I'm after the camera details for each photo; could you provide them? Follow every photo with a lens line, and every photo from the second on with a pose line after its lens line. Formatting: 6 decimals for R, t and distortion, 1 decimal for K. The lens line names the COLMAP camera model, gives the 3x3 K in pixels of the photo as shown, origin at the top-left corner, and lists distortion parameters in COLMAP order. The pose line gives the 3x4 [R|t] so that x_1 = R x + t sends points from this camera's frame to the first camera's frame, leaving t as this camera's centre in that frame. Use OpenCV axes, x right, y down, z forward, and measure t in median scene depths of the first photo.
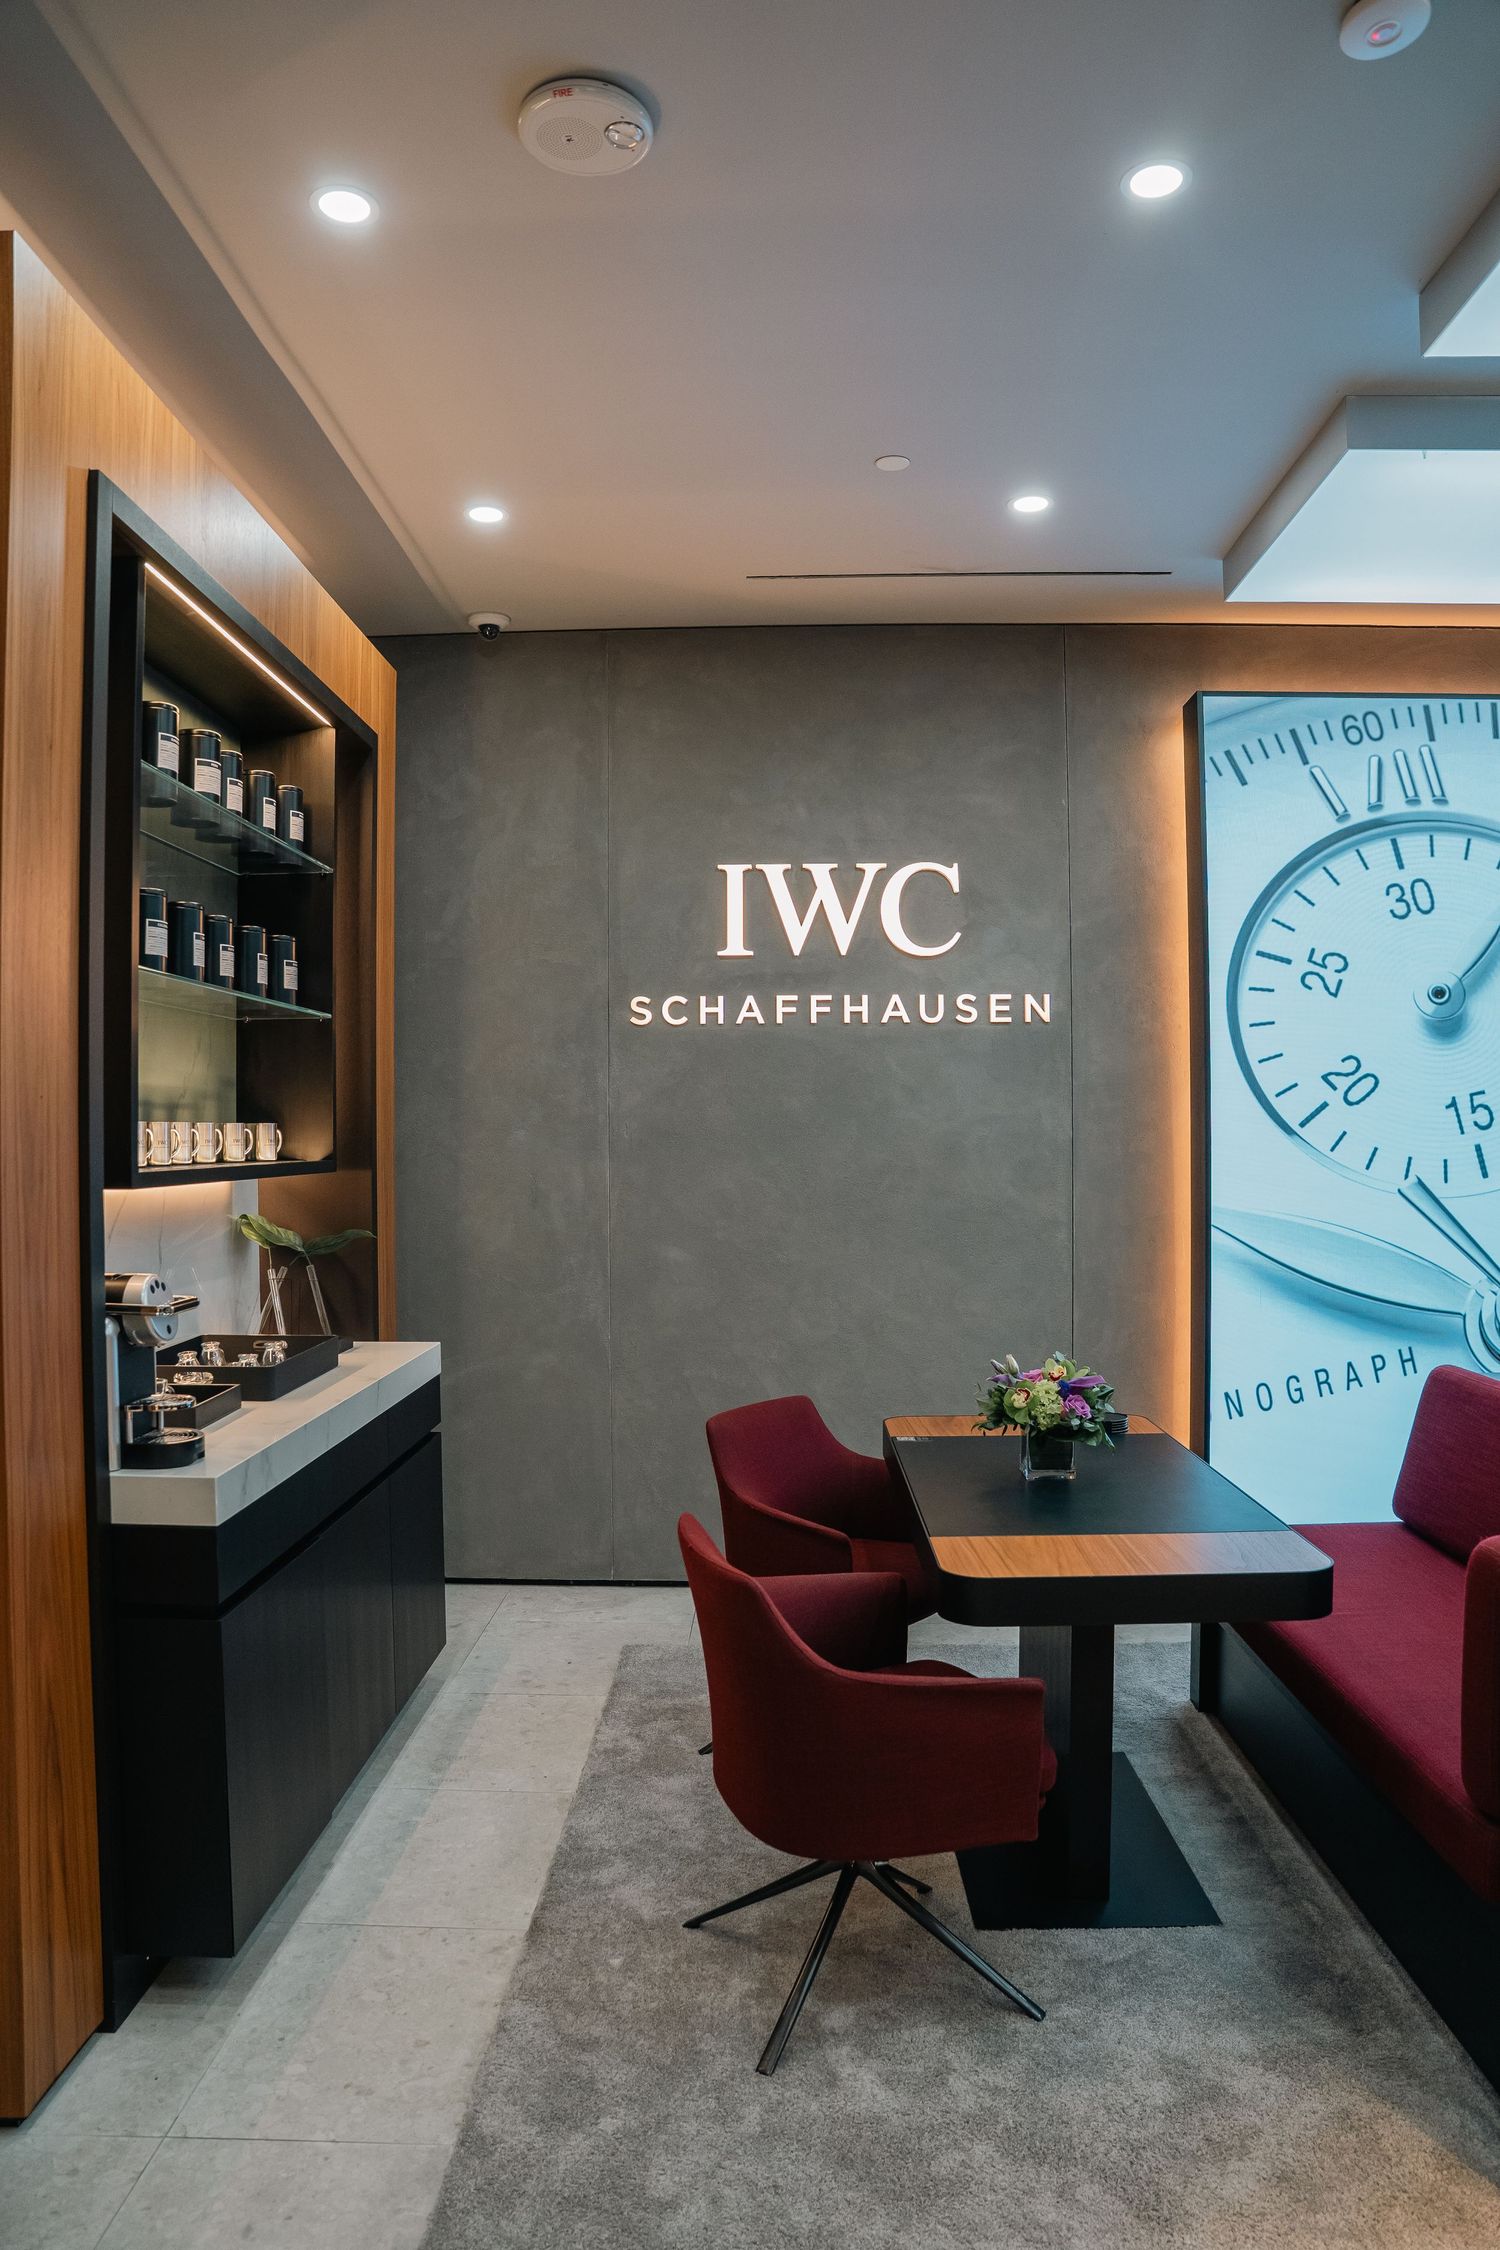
lens RADIAL K [[1599.7, 0, 750.6], [0, 1599.7, 1116.3], [0, 0, 1]] dist [-0.098108, -0.005962]
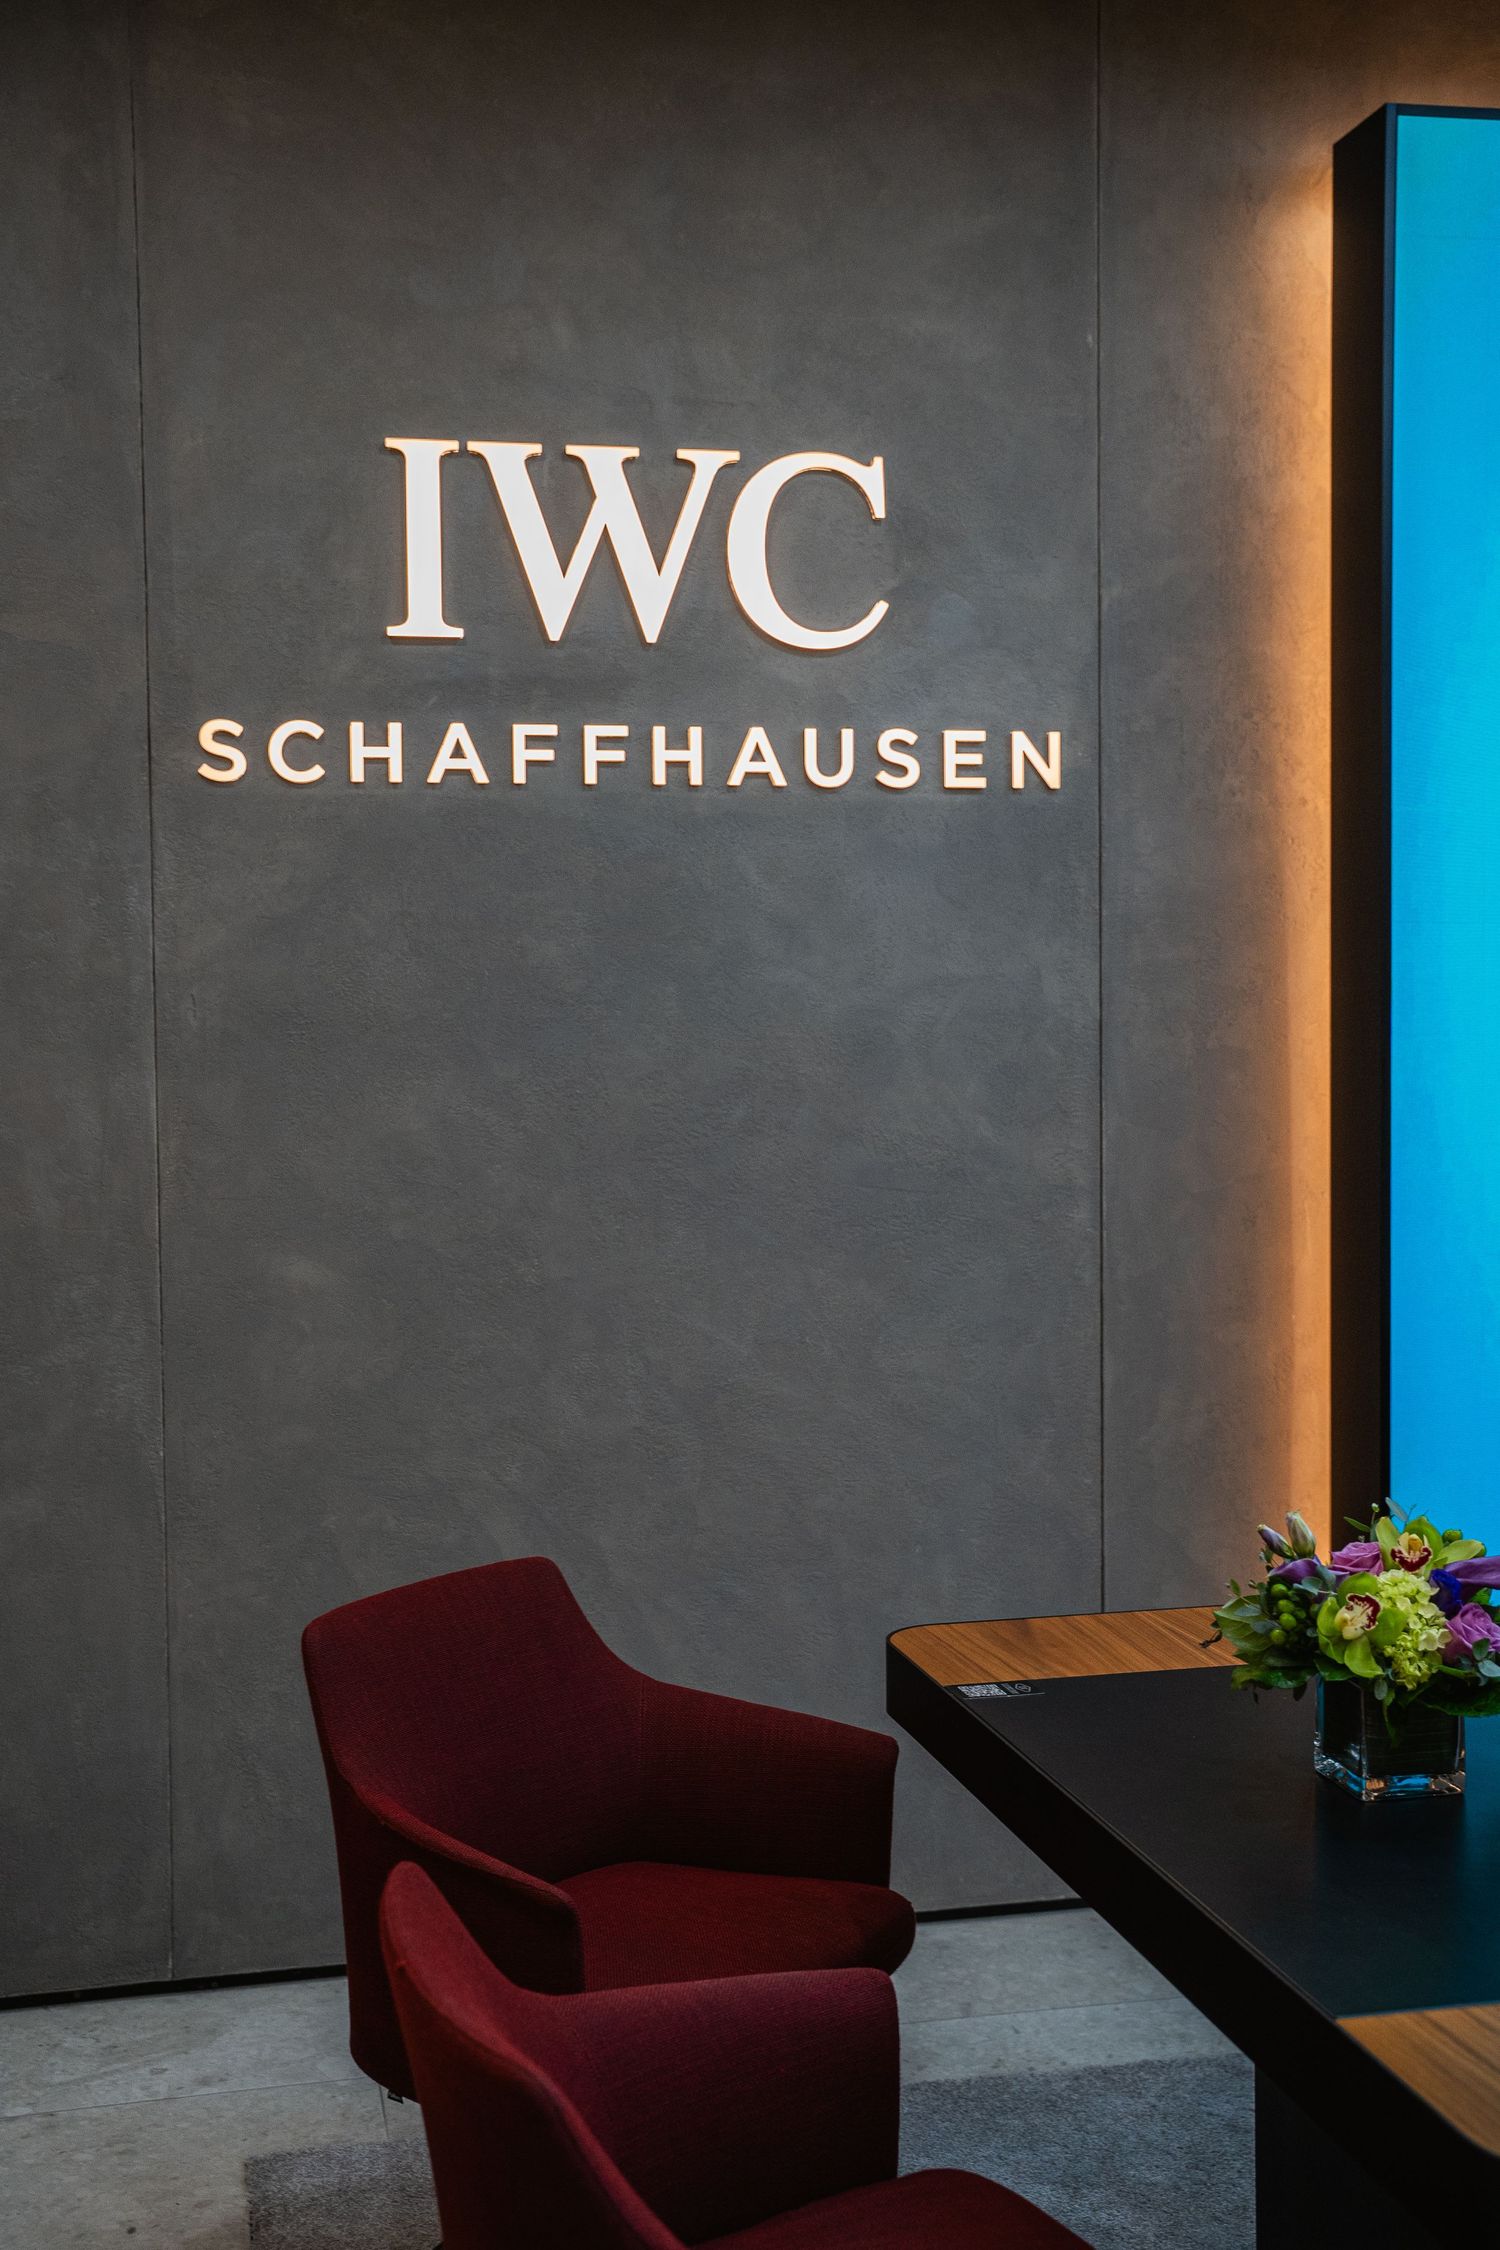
lens RADIAL K [[2522.4, 0, 750.9], [0, 2522.4, 1122.2], [0, 0, 1]] dist [0.053122, 0.000000]
pose [[0.973207, -0.014121, 0.229496, -0.089605], [0.003976, 0.998997, 0.044607, 0.009566], [-0.229896, -0.042499, 0.972287, 0.246807]]
